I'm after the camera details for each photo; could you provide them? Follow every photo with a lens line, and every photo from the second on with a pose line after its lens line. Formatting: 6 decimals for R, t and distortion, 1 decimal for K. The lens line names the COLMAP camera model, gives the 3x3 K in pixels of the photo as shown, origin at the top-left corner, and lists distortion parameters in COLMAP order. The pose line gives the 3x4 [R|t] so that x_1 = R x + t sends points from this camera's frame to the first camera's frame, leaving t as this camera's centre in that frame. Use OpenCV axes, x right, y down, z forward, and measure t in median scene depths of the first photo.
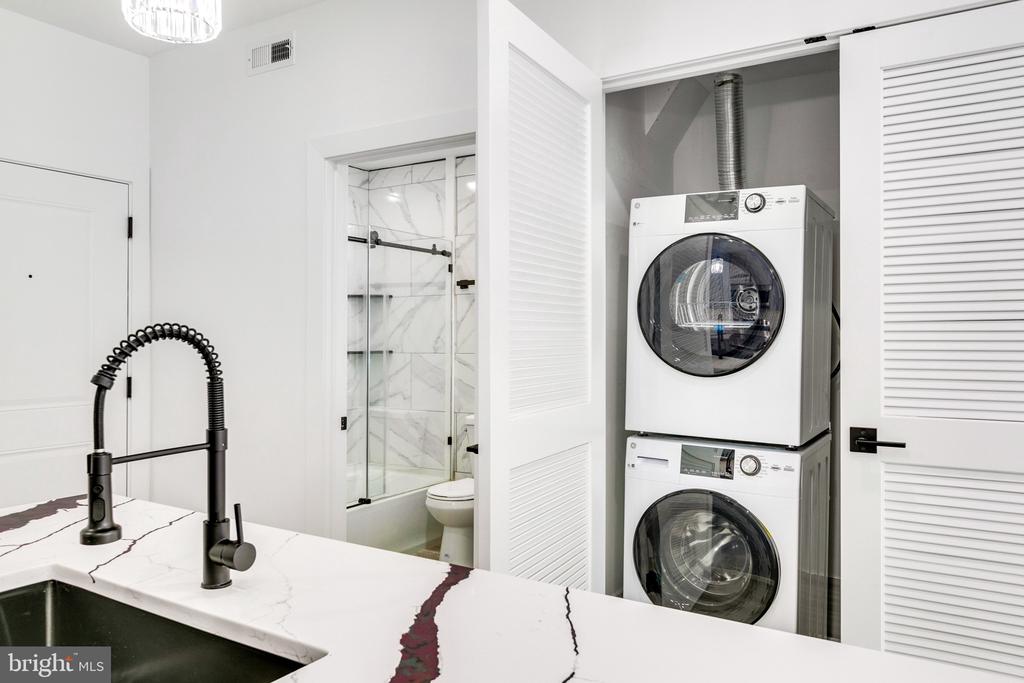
lens RADIAL K [[742.7, 0, 512.0], [0, 742.7, 341.5], [0, 0, 1]] dist [0.002040, 0.000009]
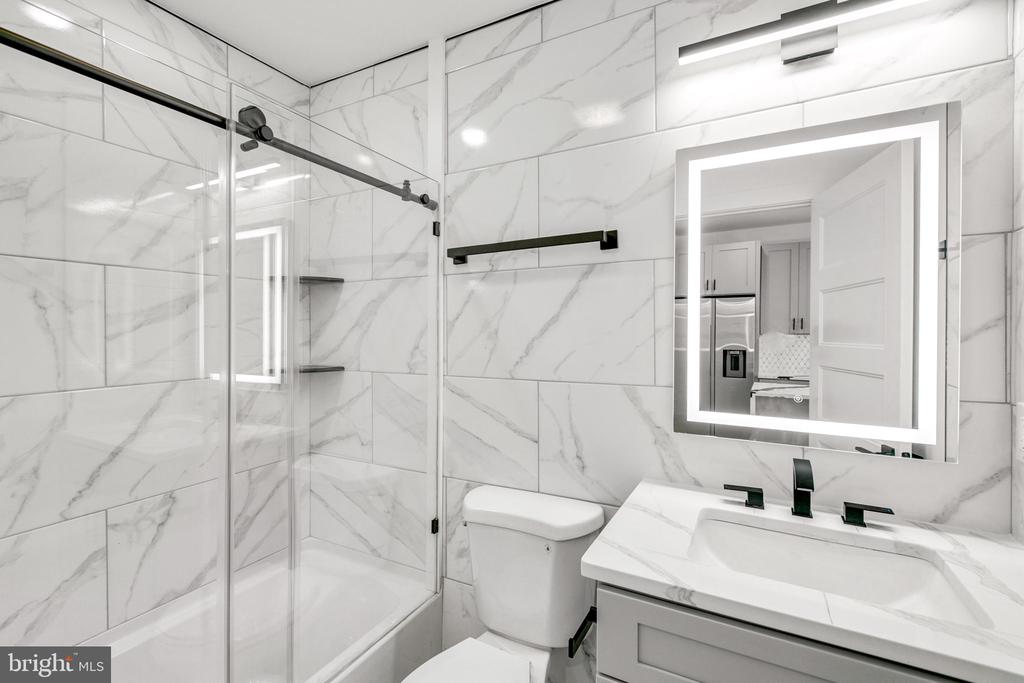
lens RADIAL K [[460.6, 0, 511.4], [0, 460.6, 335.1], [0, 0, 1]] dist [0.000245, -0.000309]
pose [[0.997617, 0.001215, 0.068978, -0.048849], [-0.001586, 0.999985, 0.005322, -0.017788], [-0.068971, -0.005418, 0.997604, 0.634257]]
